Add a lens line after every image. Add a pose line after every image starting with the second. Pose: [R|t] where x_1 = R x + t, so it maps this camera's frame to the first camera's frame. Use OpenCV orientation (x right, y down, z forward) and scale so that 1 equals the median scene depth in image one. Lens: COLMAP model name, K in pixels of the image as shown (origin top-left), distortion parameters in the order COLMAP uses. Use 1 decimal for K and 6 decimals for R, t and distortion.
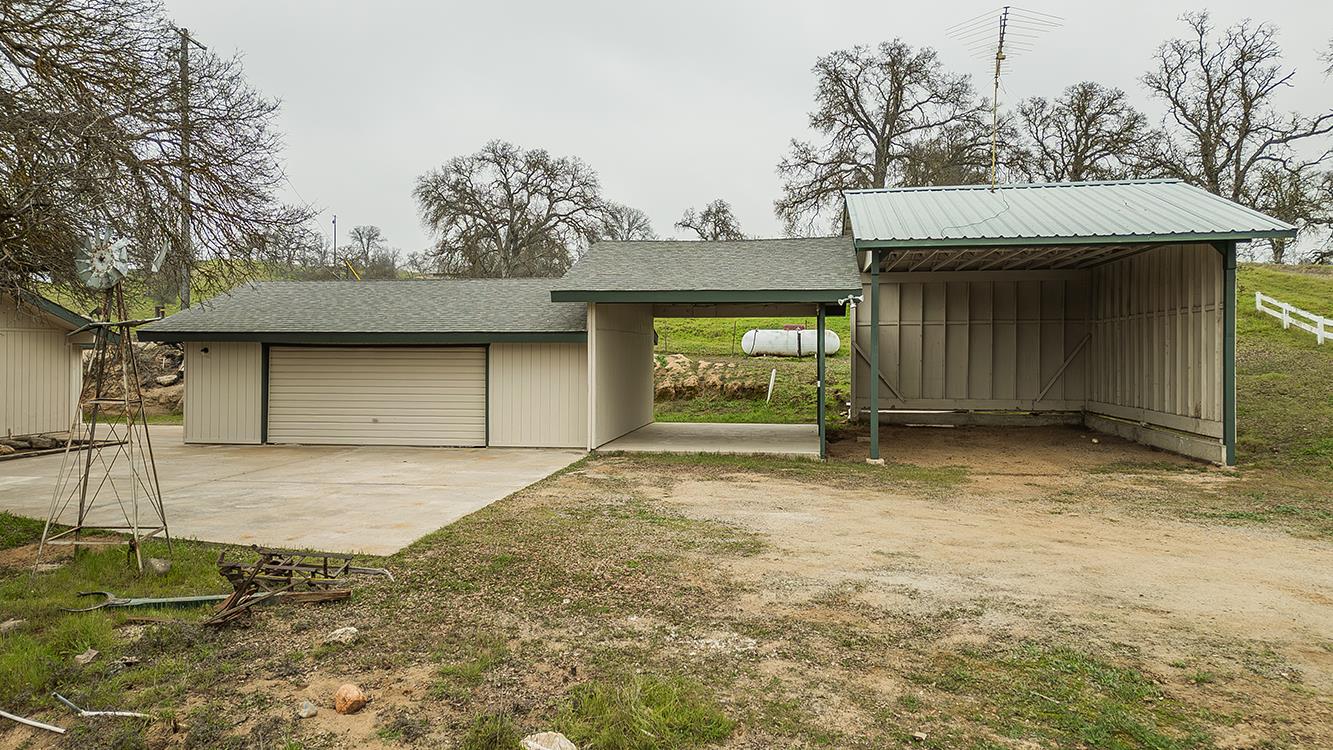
lens RADIAL K [[934.6, 0, 666.8], [0, 934.6, 346.1], [0, 0, 1]] dist [0.170774, -0.000012]
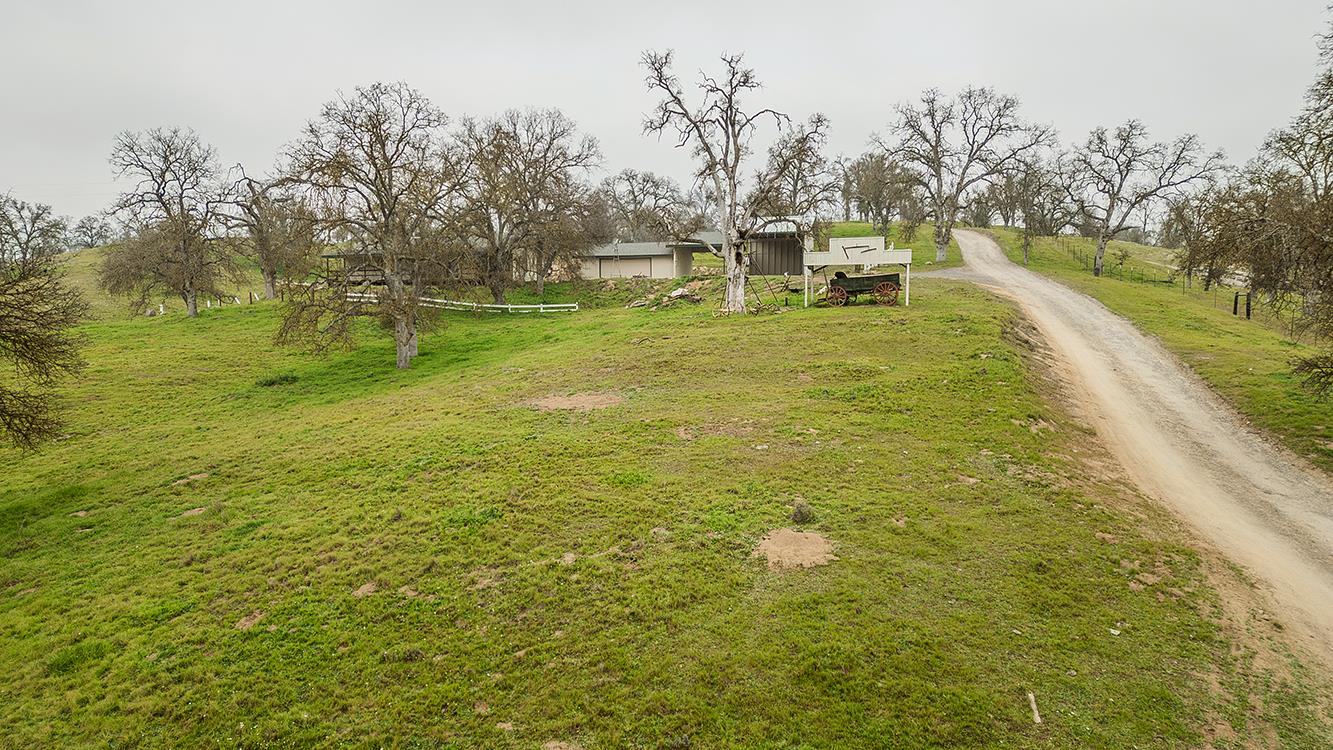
lens RADIAL K [[924.1, 0, 668.6], [0, 924.1, 381.2], [0, 0, 1]] dist [0.071277, -0.000368]
pose [[0.995490, -0.000995, -0.094859, 0.081184], [0.008774, 0.996625, 0.081618, 0.060190], [0.094457, -0.082082, 0.992139, -0.899115]]
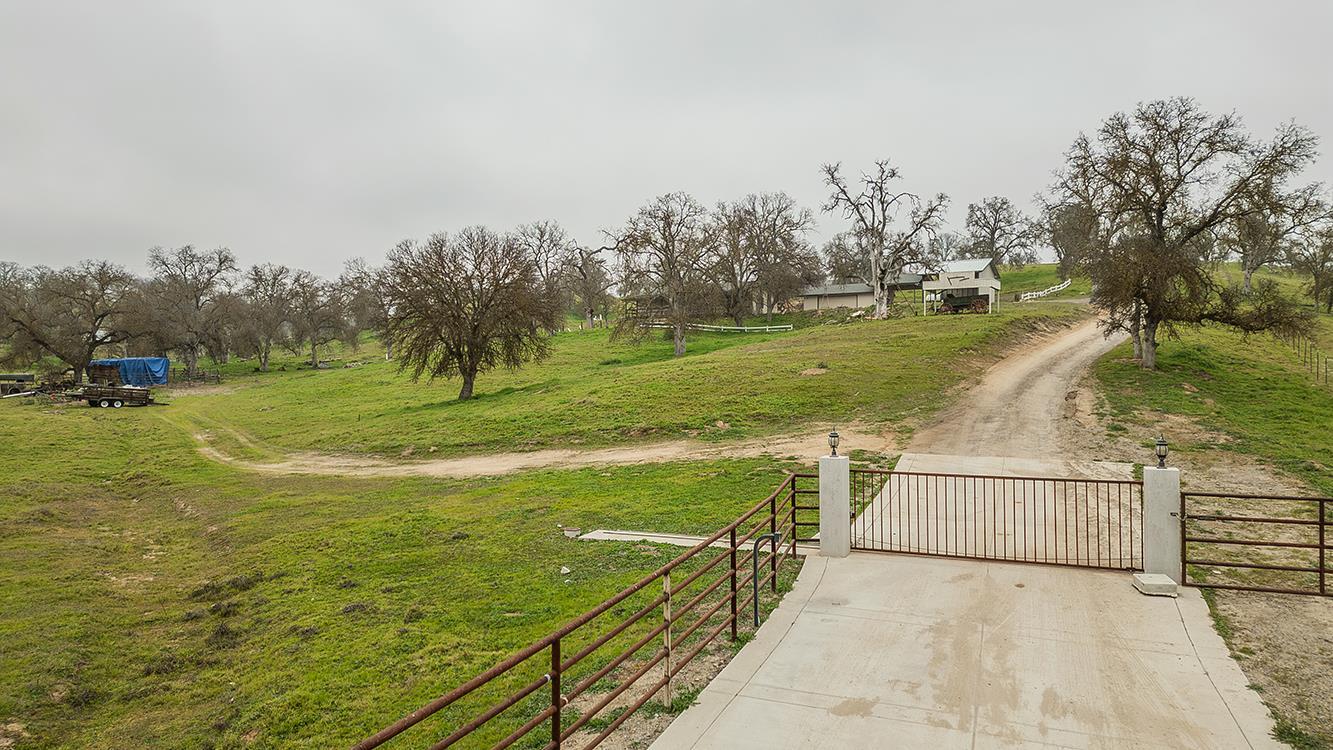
lens RADIAL K [[931.4, 0, 666.5], [0, 931.4, 375.0], [0, 0, 1]] dist [0.098070, -0.000145]
pose [[0.930932, -0.005304, -0.365154, 0.222030], [0.011648, 0.999817, 0.015172, 0.106182], [0.365006, -0.018377, 0.930824, -1.294669]]
